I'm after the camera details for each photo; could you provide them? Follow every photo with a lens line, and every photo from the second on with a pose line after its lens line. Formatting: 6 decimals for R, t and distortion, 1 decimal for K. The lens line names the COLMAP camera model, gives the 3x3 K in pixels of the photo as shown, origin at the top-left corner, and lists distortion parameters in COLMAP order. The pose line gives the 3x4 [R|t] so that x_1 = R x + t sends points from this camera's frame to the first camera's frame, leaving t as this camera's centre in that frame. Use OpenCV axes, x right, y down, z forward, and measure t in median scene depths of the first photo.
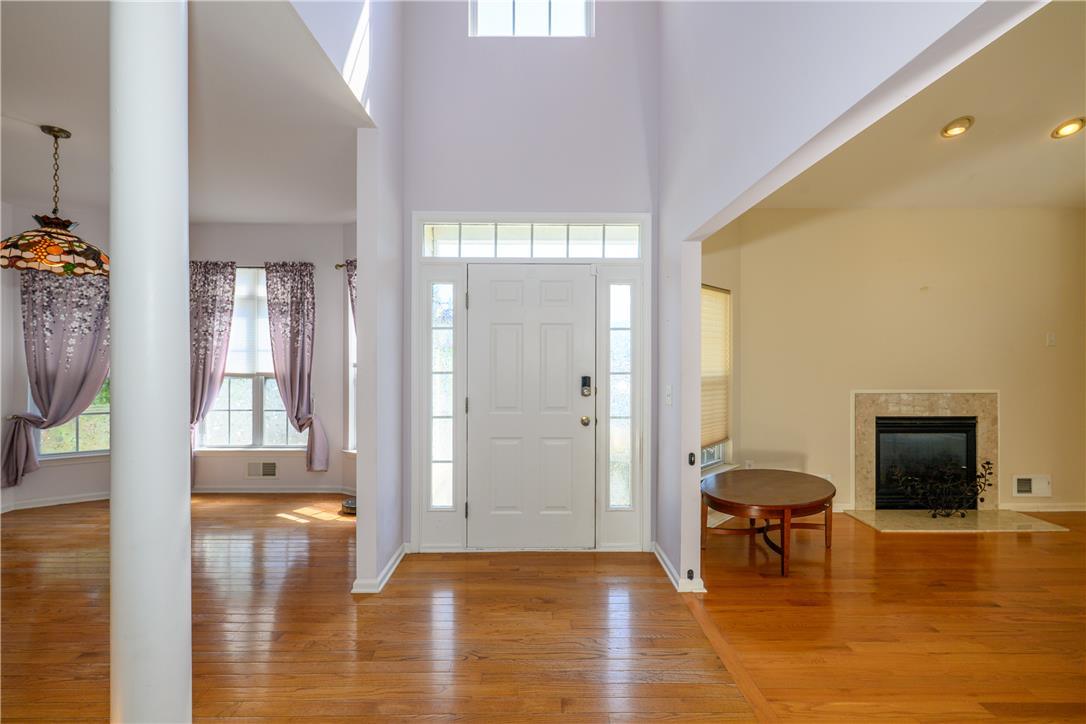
lens RADIAL K [[481.8, 0, 543.2], [0, 481.8, 360.5], [0, 0, 1]] dist [-0.004297, -0.000920]
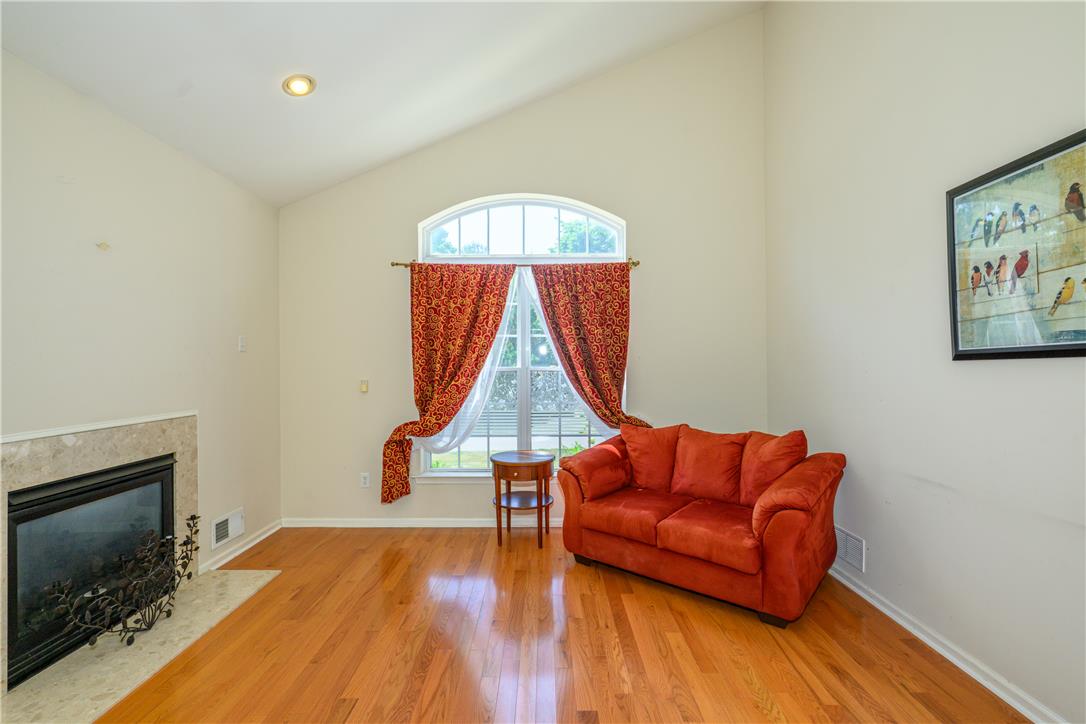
lens RADIAL K [[481.8, 0, 544.7], [0, 481.8, 363.5], [0, 0, 1]] dist [-0.004297, -0.000920]
pose [[0.008403, 0.003662, 0.999958, 0.229910], [0.001230, 0.999992, -0.003673, -0.006162], [-0.999964, 0.001261, 0.008398, 0.472729]]
